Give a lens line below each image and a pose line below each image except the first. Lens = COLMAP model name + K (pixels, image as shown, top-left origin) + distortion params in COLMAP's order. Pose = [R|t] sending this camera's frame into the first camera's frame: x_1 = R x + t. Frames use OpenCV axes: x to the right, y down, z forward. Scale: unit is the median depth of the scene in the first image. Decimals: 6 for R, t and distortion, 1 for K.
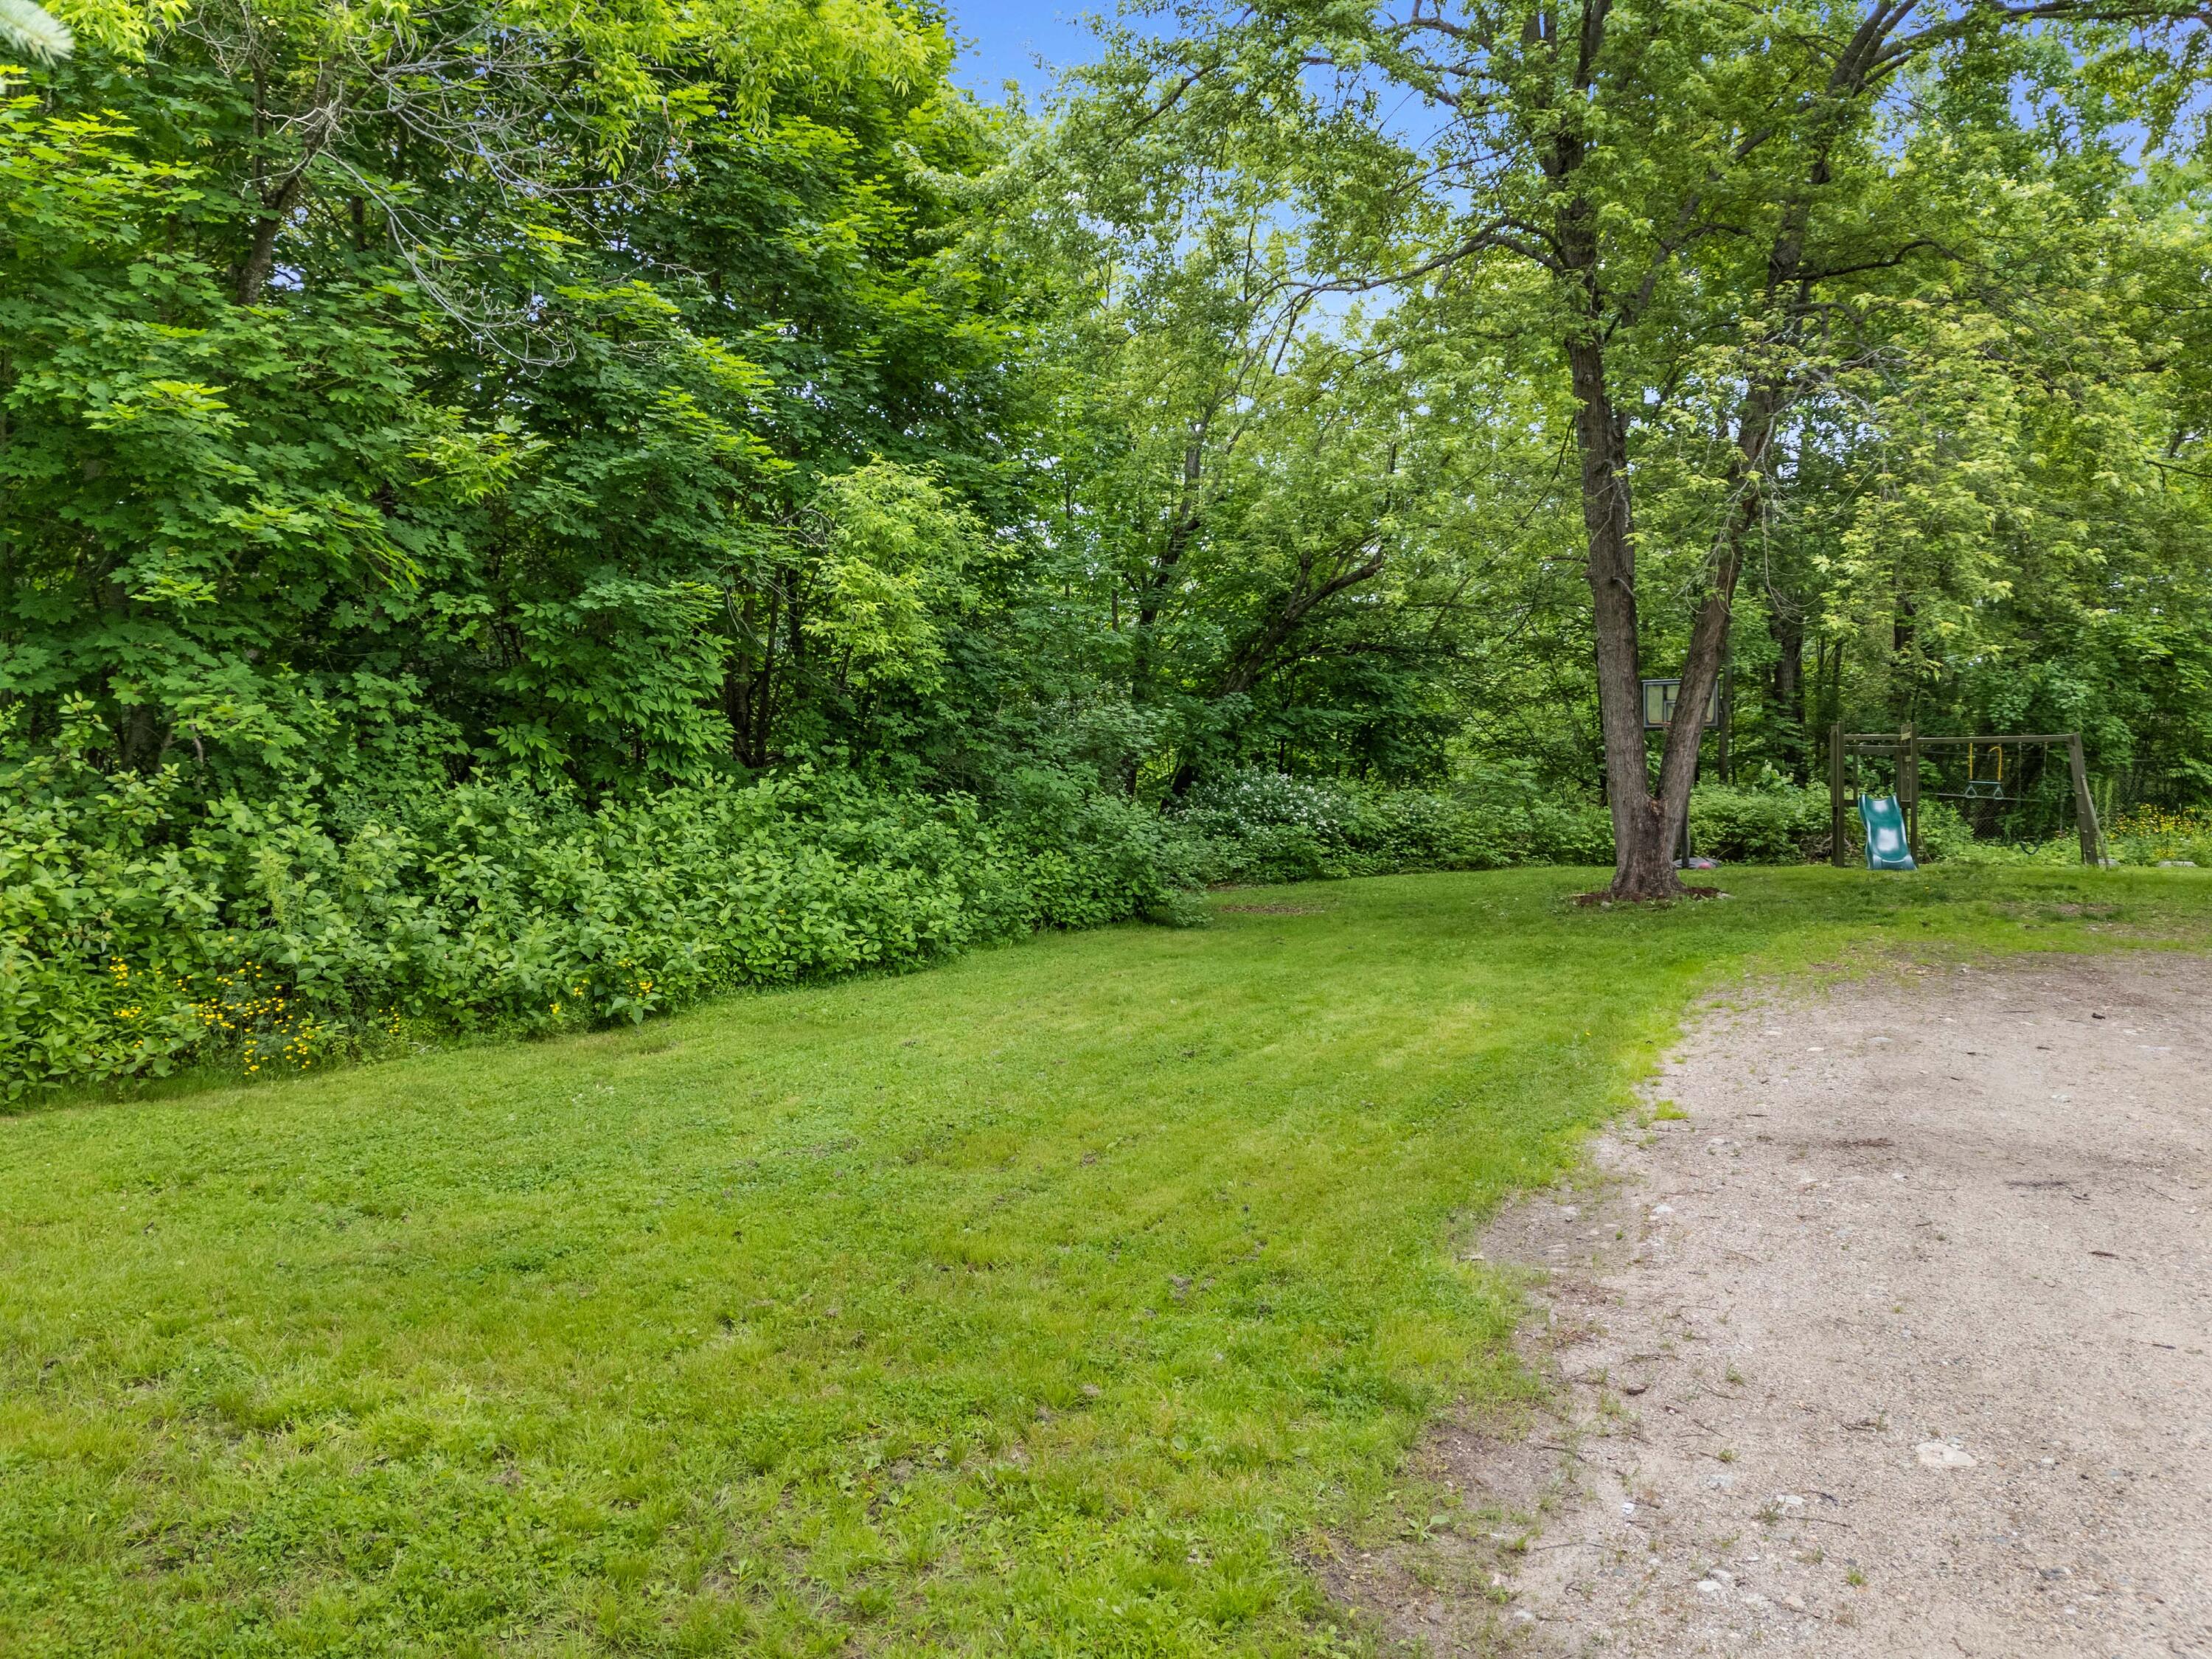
lens RADIAL K [[1549.3, 0, 1112.3], [0, 1549.3, 825.5], [0, 0, 1]] dist [0.023837, -0.000125]
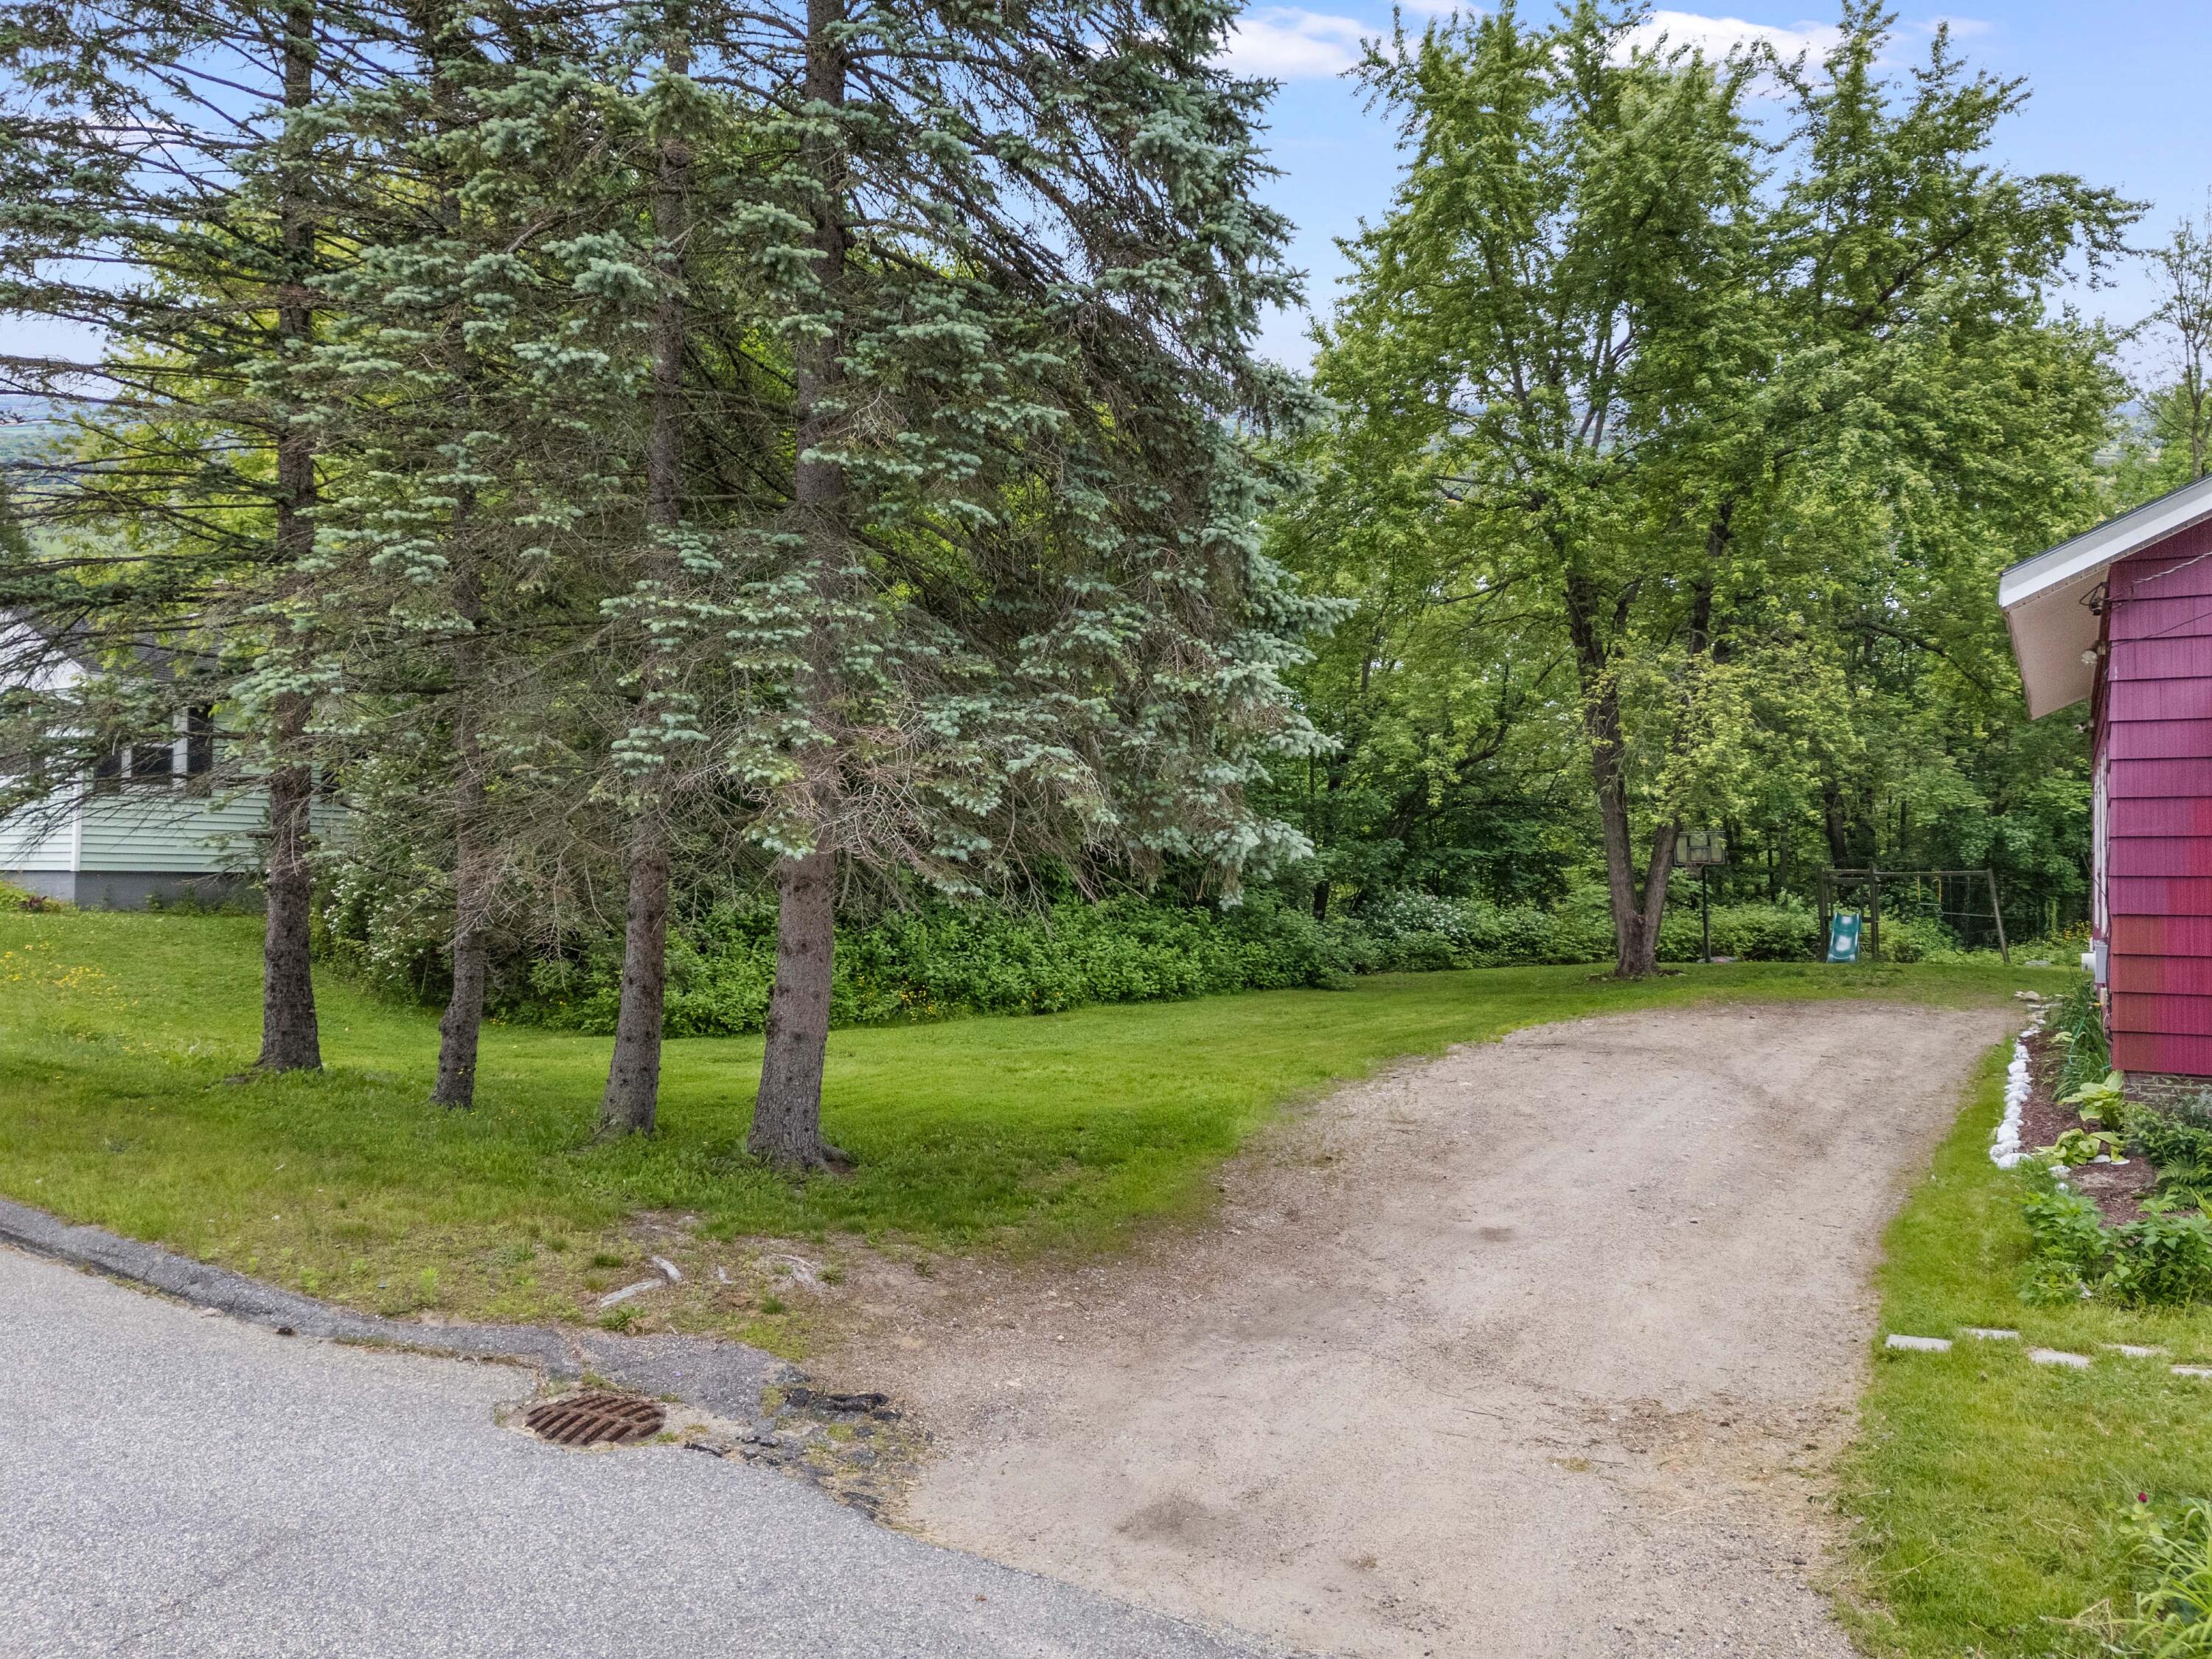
lens RADIAL K [[1549.3, 0, 1110.8], [0, 1549.3, 825.2], [0, 0, 1]] dist [0.023837, -0.000125]
pose [[0.987904, -0.004821, -0.154992, 0.067931], [-0.006825, 0.997196, -0.074518, 0.015798], [0.154917, 0.074674, 0.985101, -0.692700]]
